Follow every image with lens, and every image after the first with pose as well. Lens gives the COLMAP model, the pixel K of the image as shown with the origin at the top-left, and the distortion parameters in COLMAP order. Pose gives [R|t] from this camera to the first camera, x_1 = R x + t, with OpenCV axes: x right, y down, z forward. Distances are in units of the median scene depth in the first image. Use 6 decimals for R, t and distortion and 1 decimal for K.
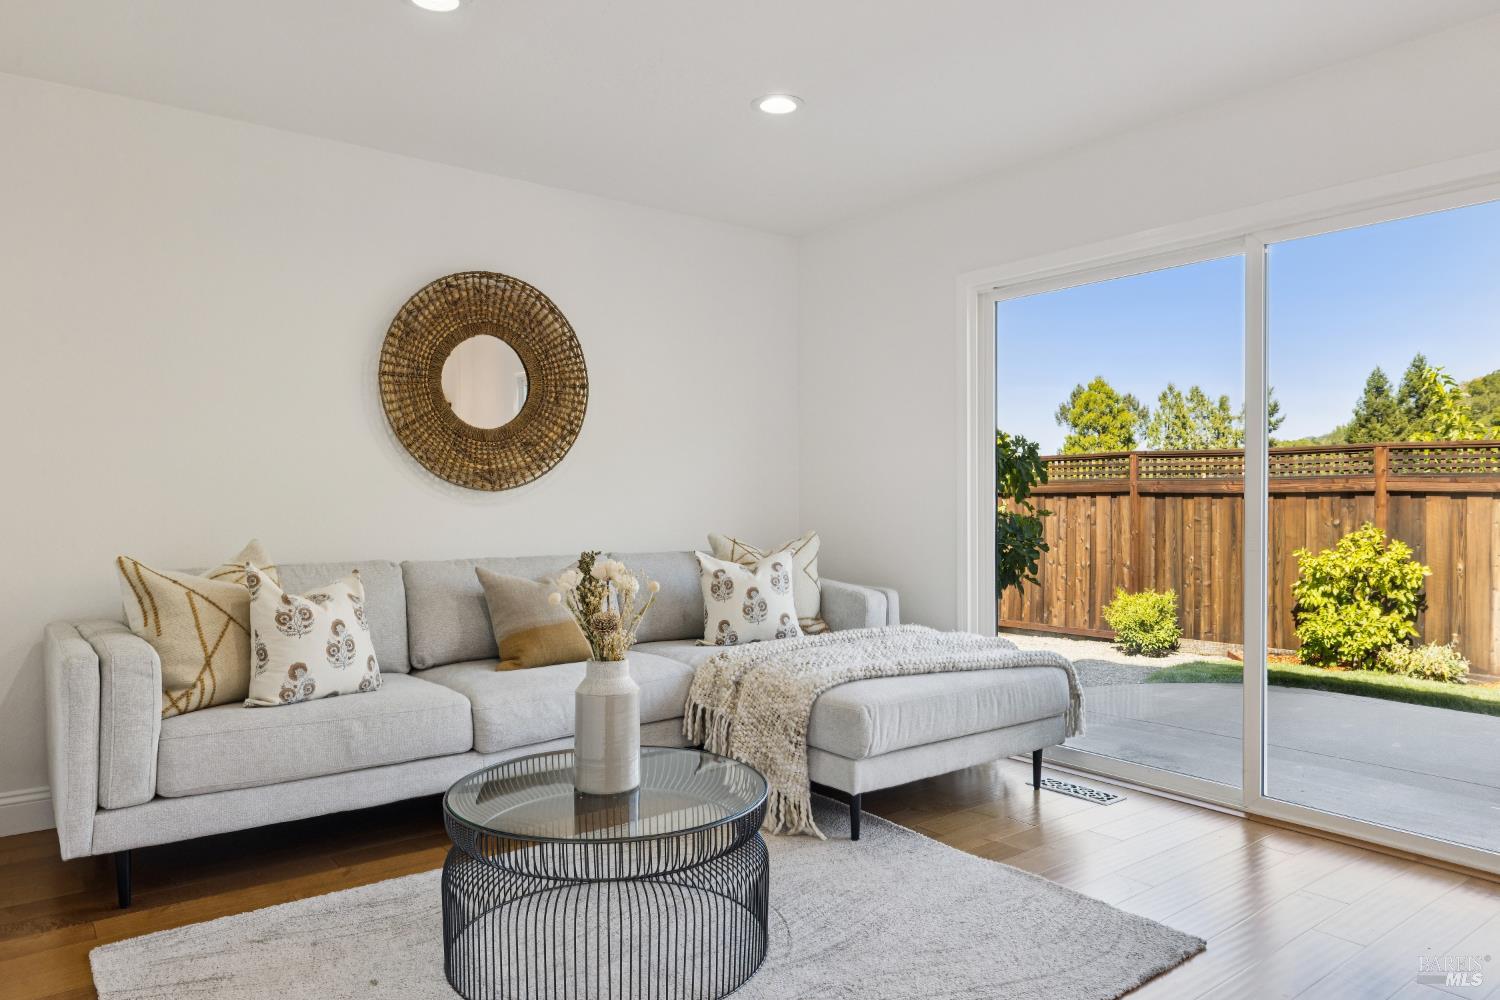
lens RADIAL K [[985.4, 0, 733.2], [0, 985.4, 503.5], [0, 0, 1]] dist [-0.002479, -0.000759]
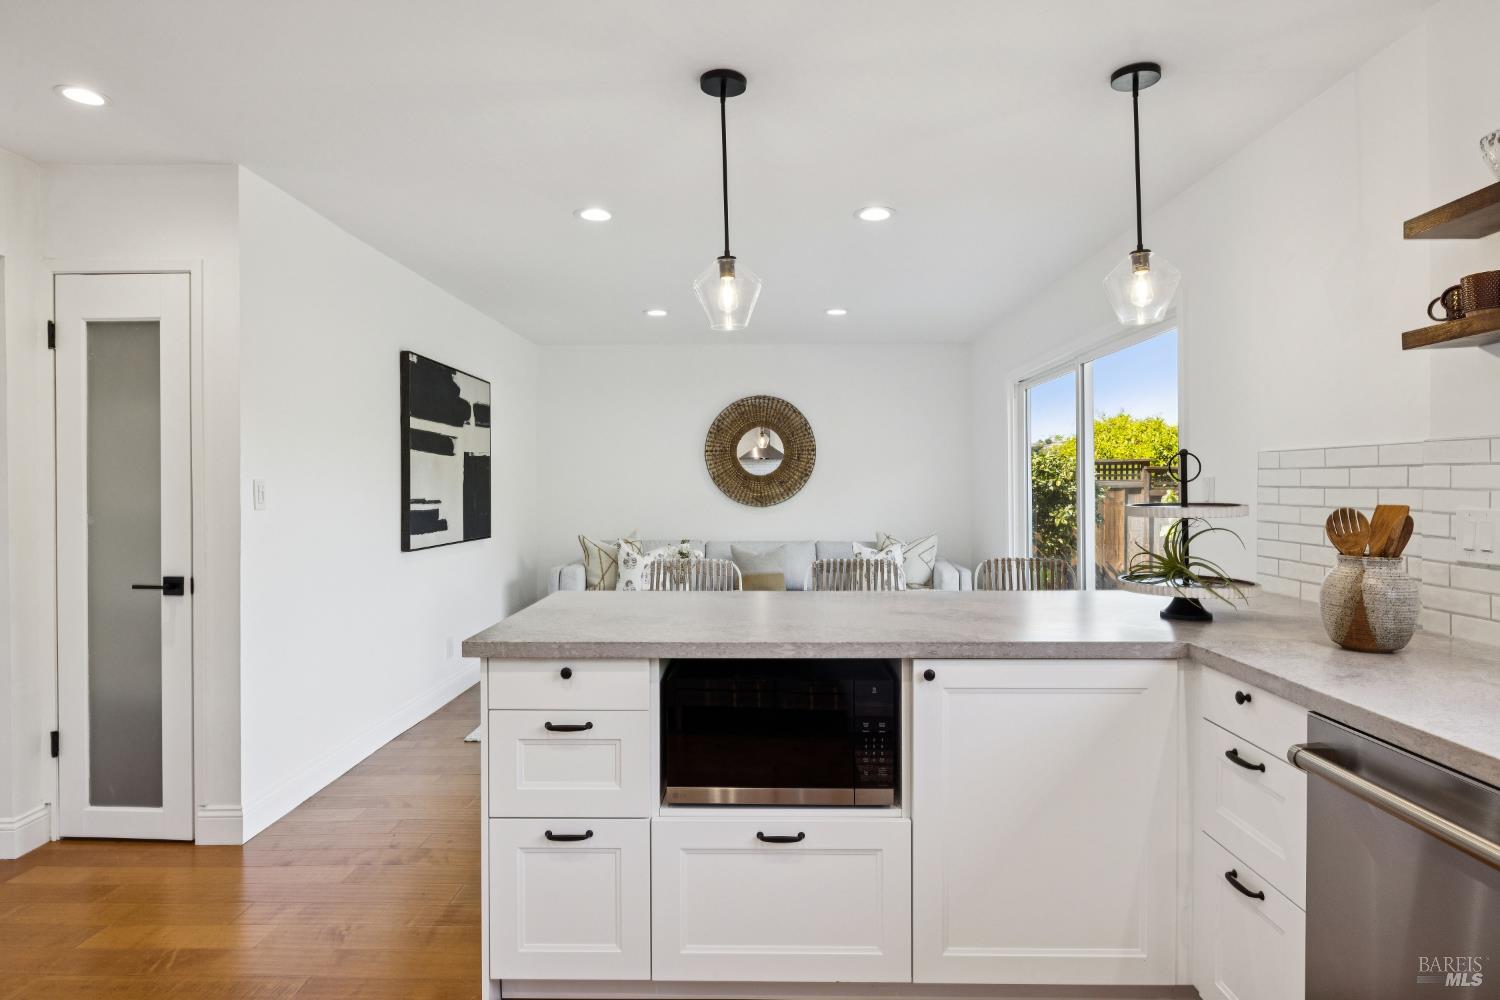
lens RADIAL K [[849.9, 0, 750.0], [0, 849.9, 500.0], [0, 0, 1]] dist [0.003863, 0.000474]
pose [[0.784992, 0.010392, -0.619418, 0.612742], [-0.003638, 0.999919, 0.012166, -0.036471], [0.619495, -0.007297, 0.784967, -0.268603]]
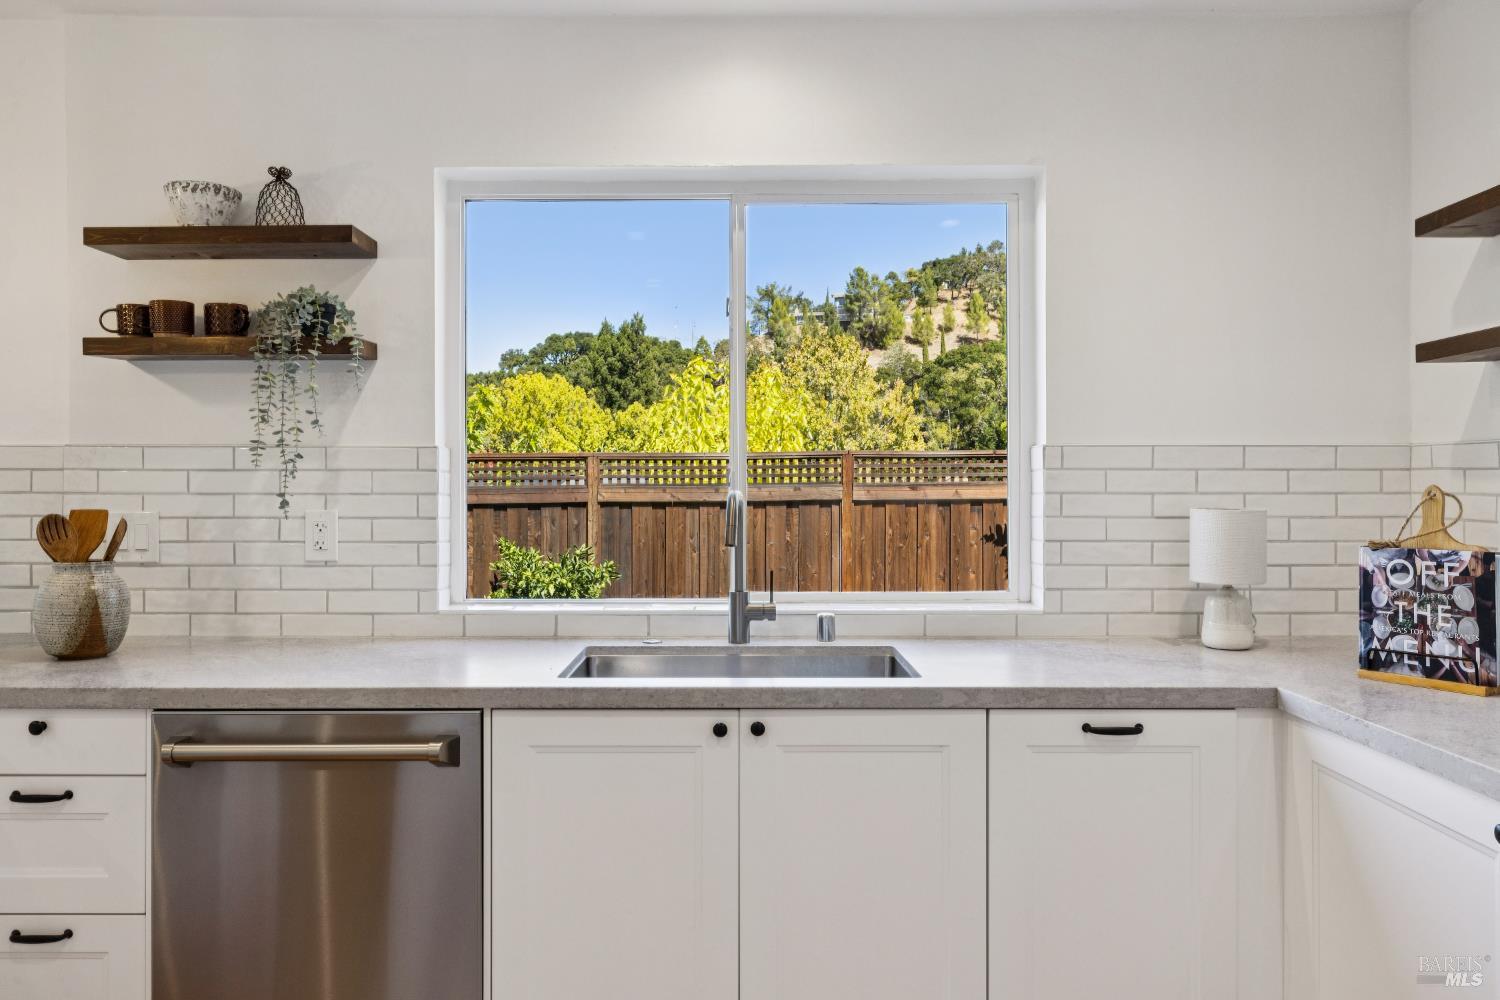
lens RADIAL K [[1085.2, 0, 747.9], [0, 1085.2, 492.9], [0, 0, 1]] dist [-0.001092, 0.001321]
pose [[0.607322, -0.005177, 0.794439, 0.404908], [0.007238, 0.999973, 0.000983, -0.036487], [-0.794423, 0.005153, 0.607344, -0.317963]]
